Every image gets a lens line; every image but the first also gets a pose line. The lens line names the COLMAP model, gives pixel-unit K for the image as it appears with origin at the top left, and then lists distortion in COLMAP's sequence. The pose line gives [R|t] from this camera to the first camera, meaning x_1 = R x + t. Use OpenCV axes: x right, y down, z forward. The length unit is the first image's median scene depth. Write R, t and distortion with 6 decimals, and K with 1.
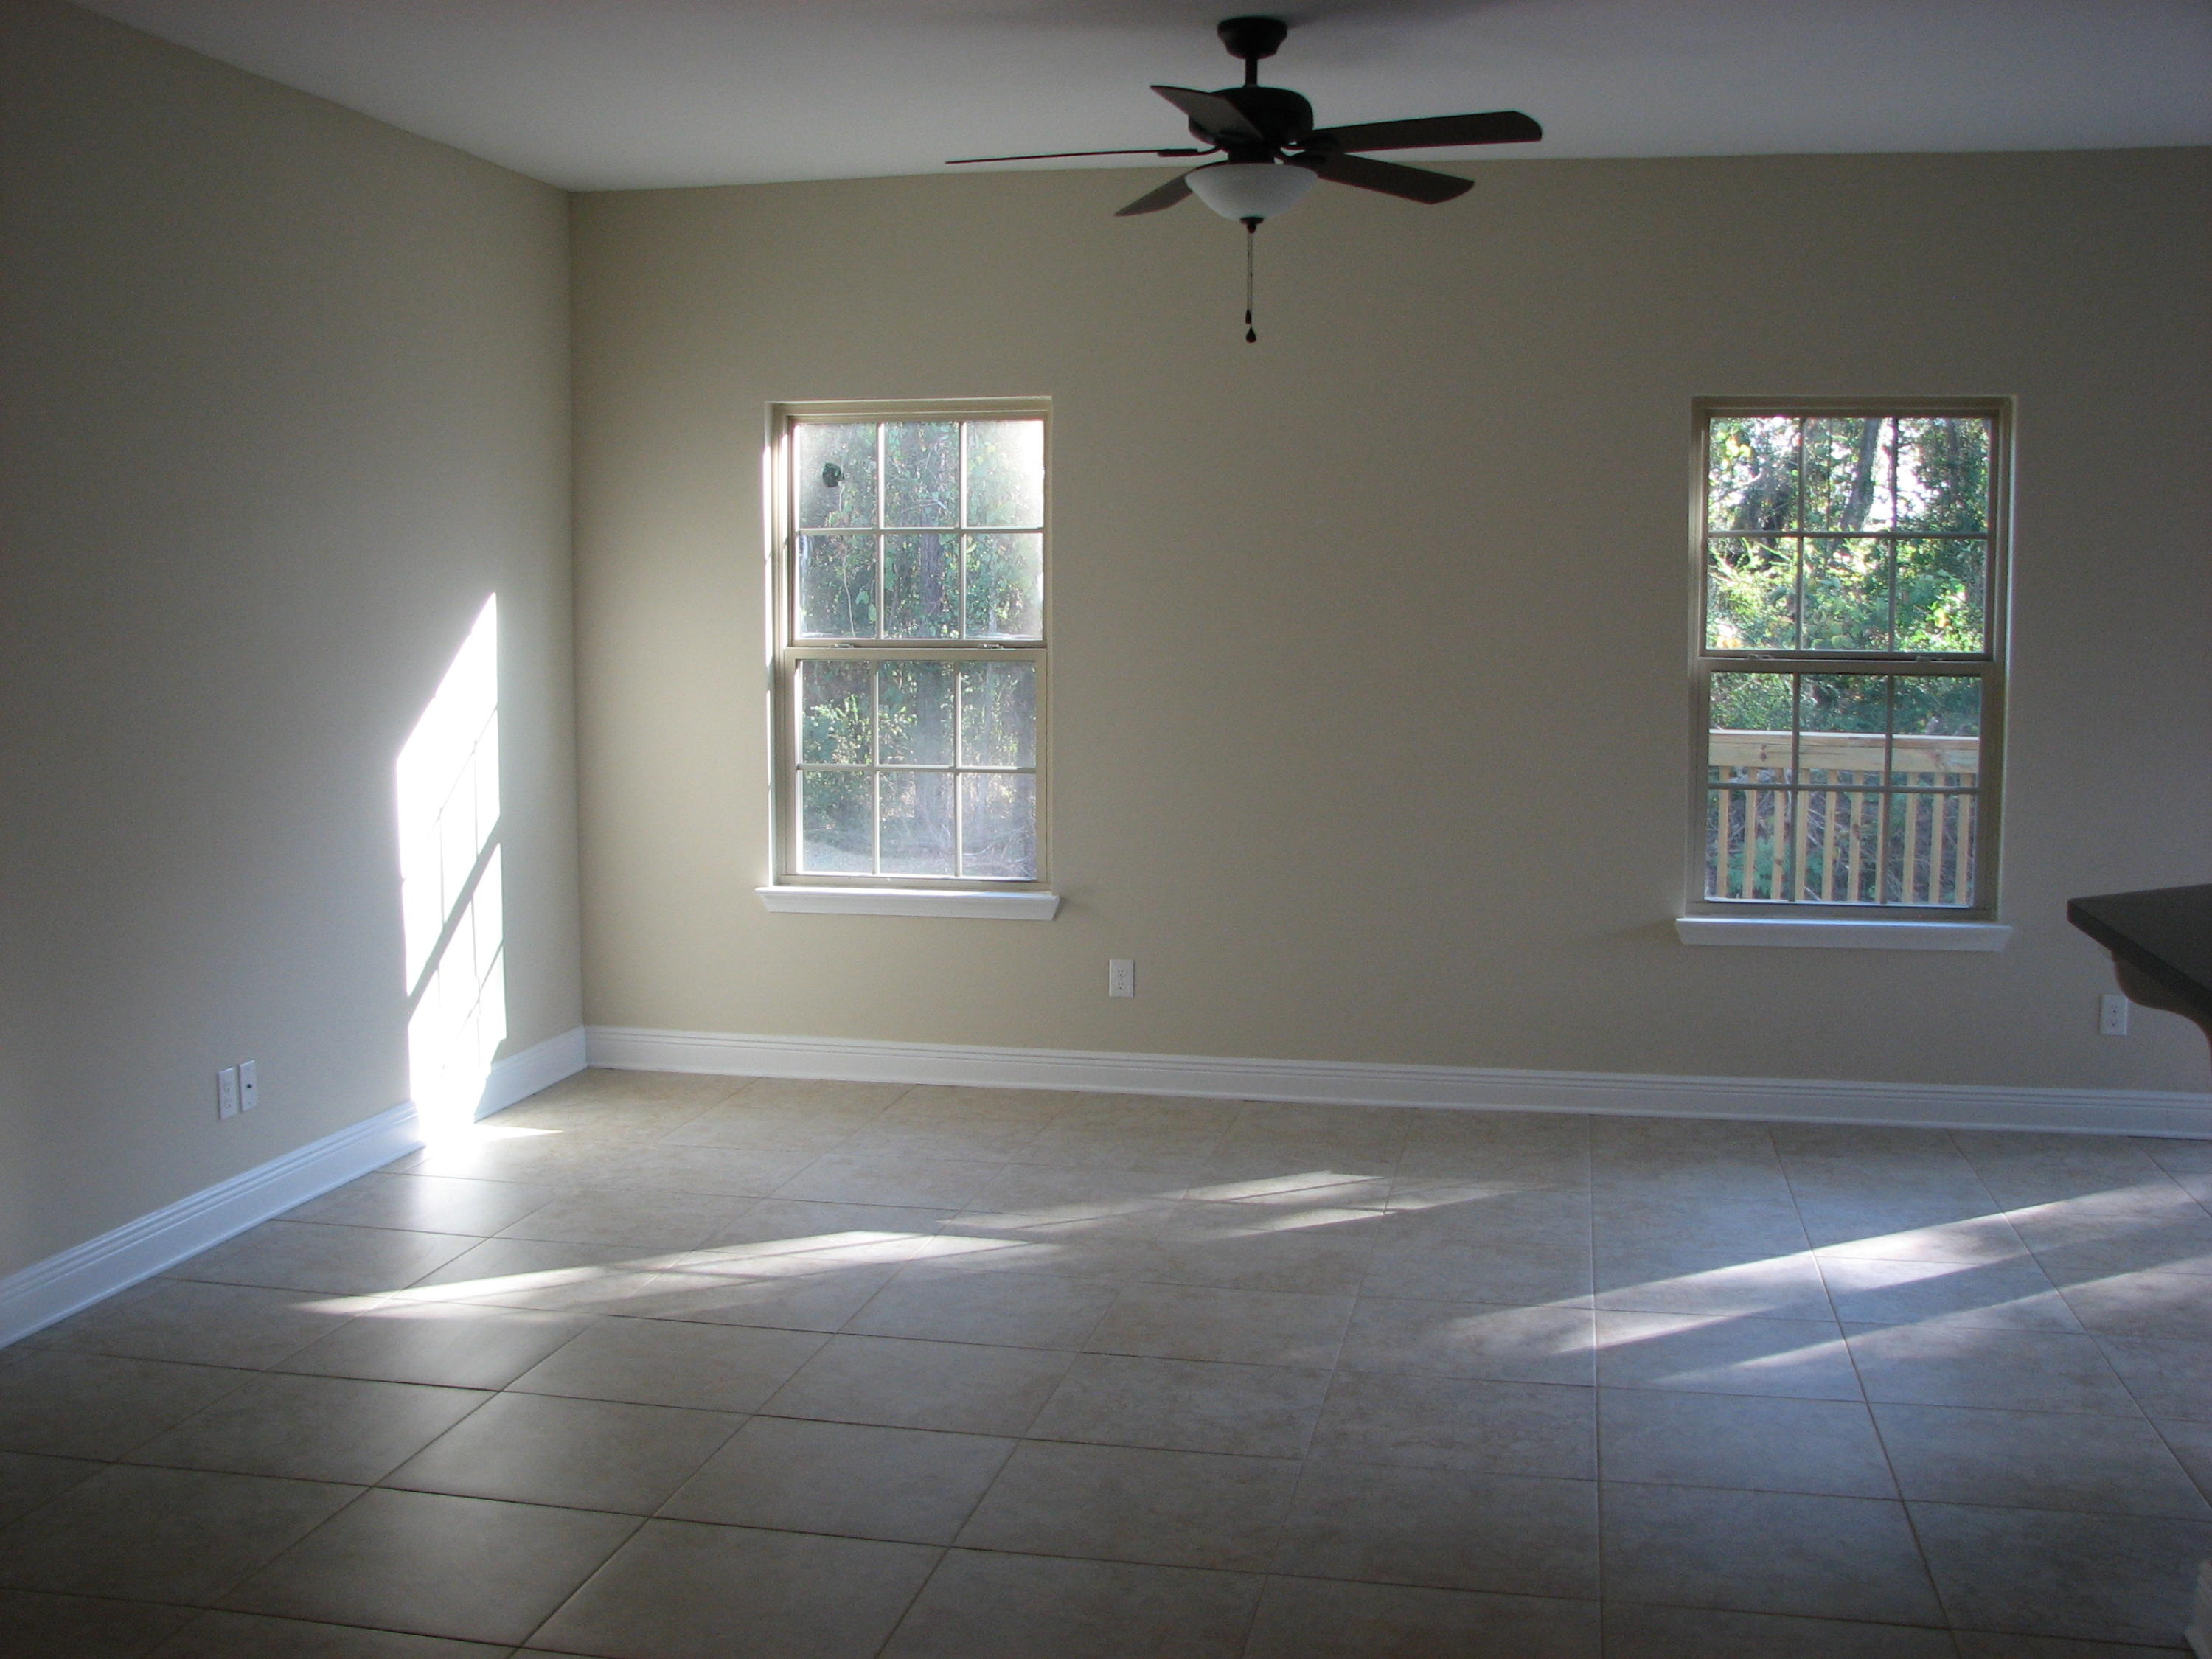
lens RADIAL K [[2388.0, 0, 1087.2], [0, 2388.0, 822.0], [0, 0, 1]] dist [-0.203458, 0.259081]
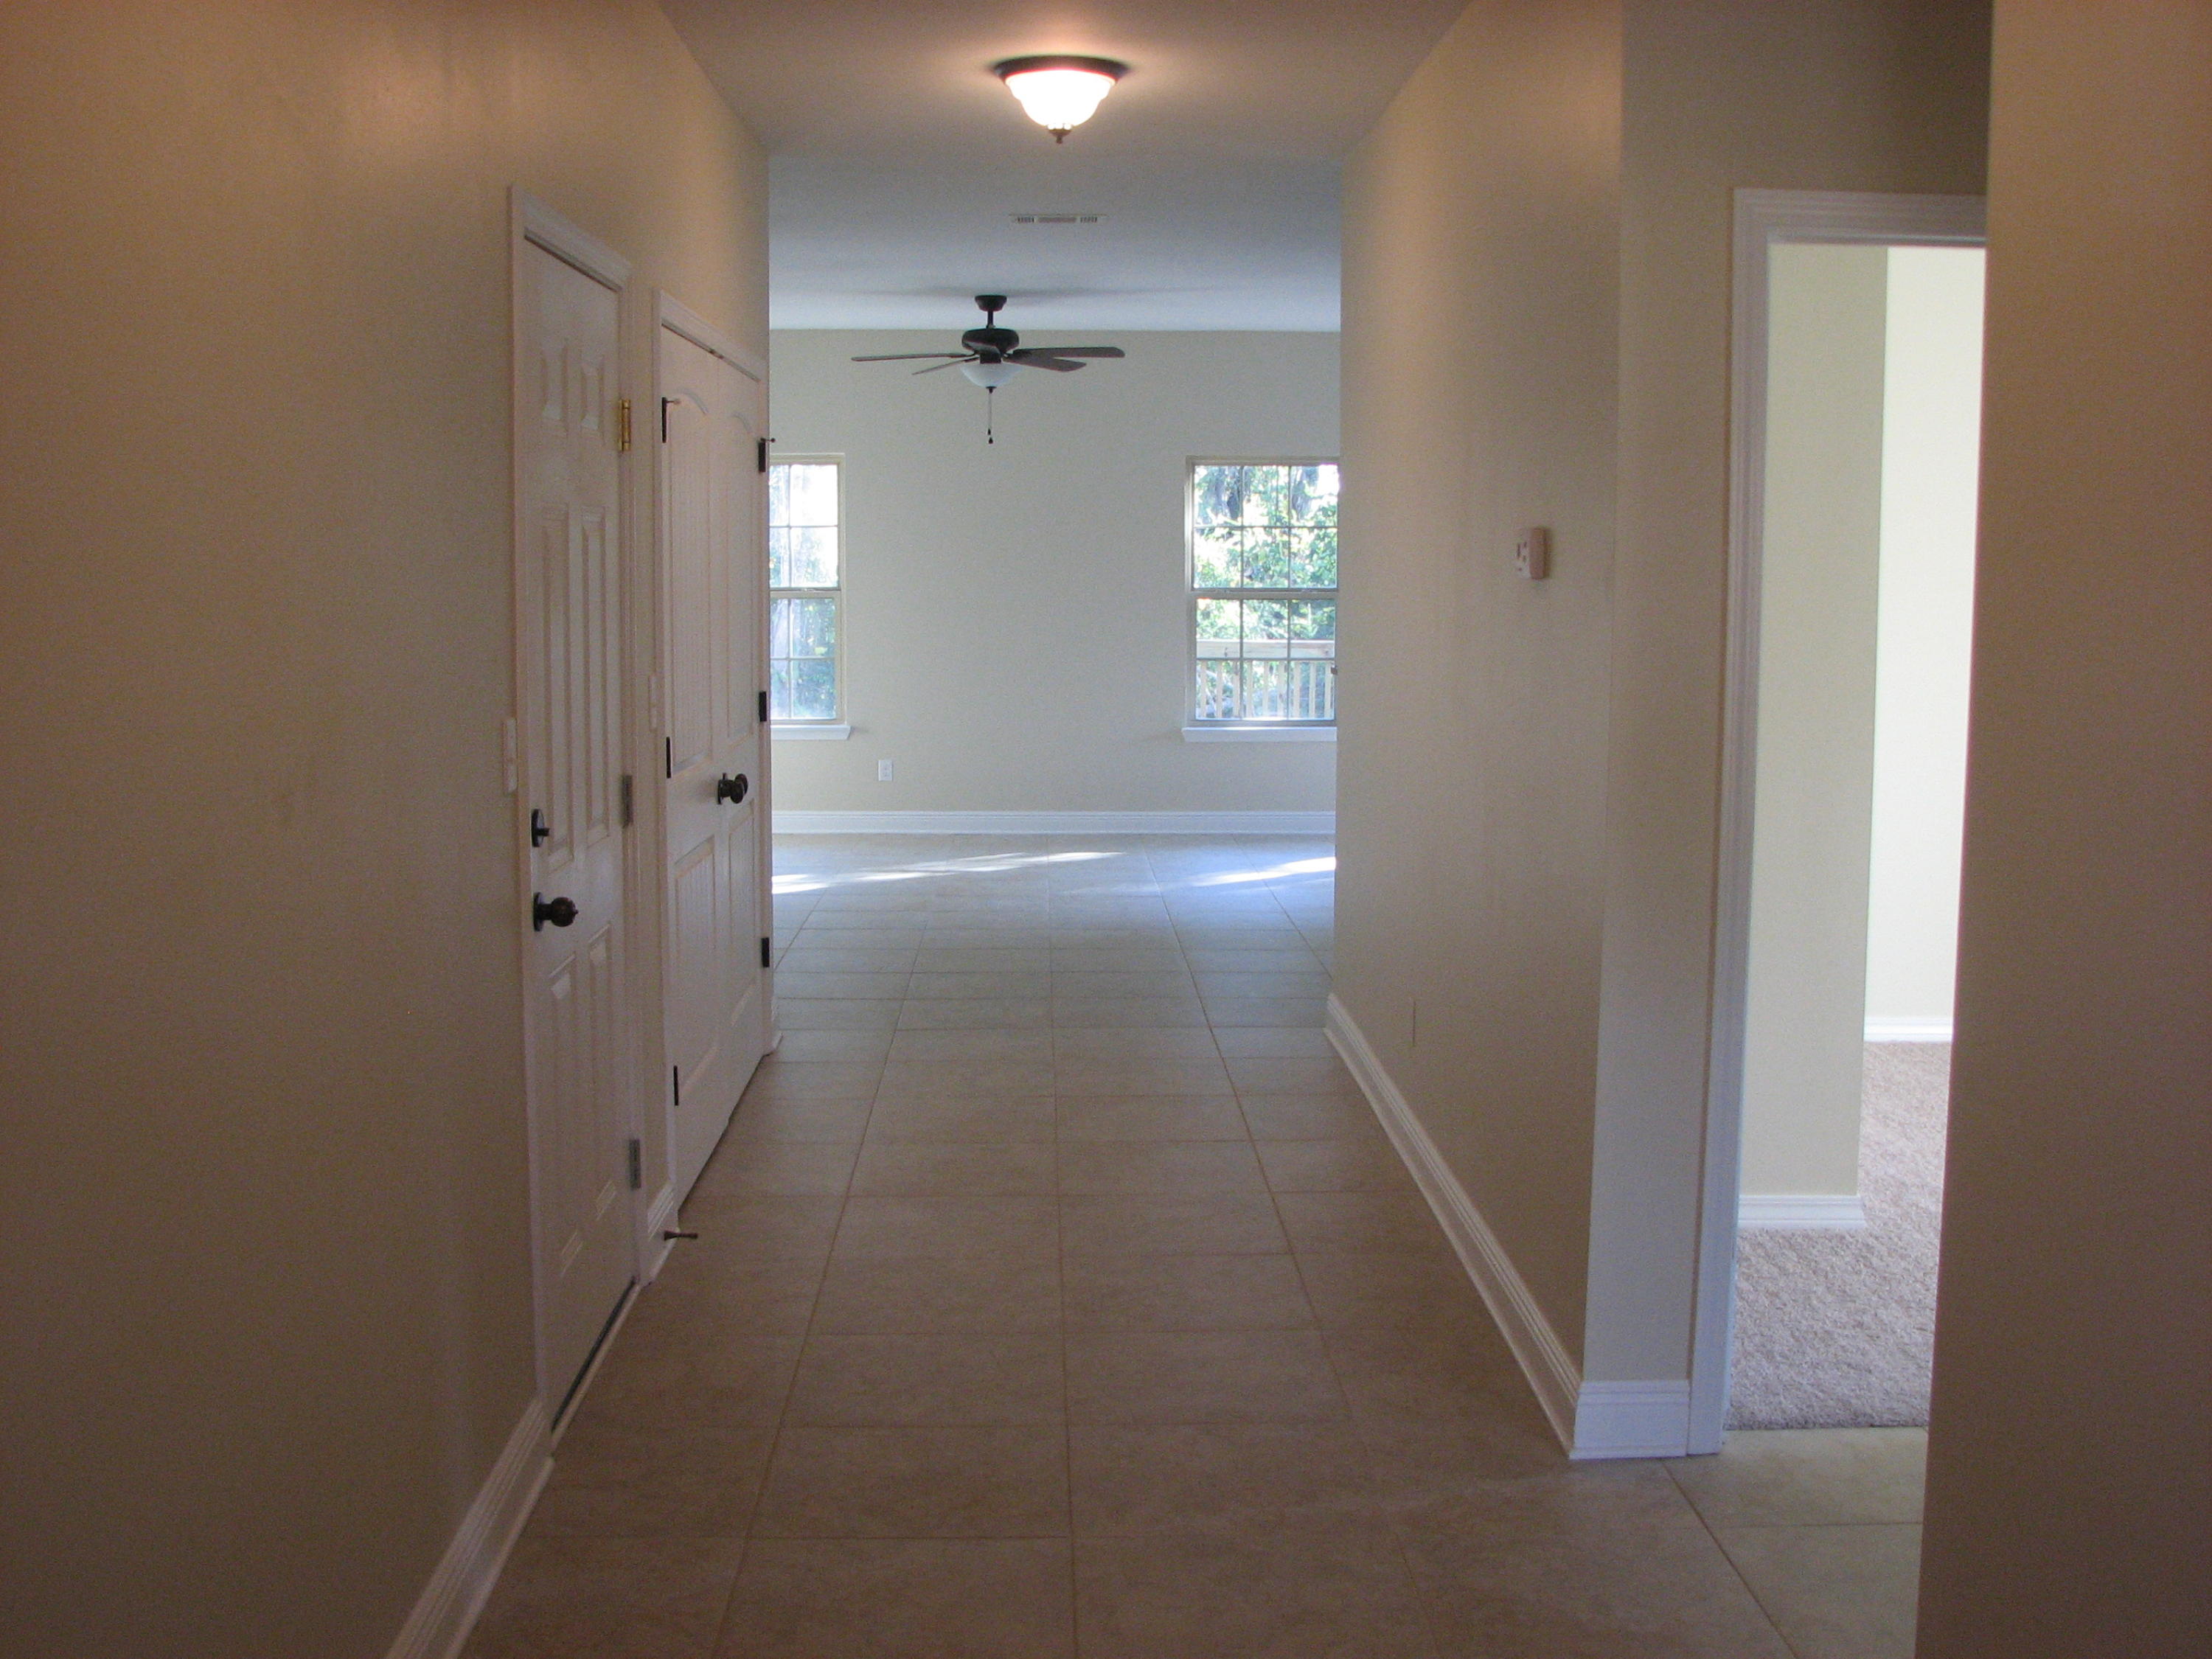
lens RADIAL K [[2388.0, 0, 1087.2], [0, 2388.0, 822.0], [0, 0, 1]] dist [-0.203458, 0.259081]
pose [[0.975801, -0.020419, 0.217704, -0.245704], [0.017332, 0.999720, 0.016080, 0.082427], [-0.217972, -0.011917, 0.975882, -0.863839]]
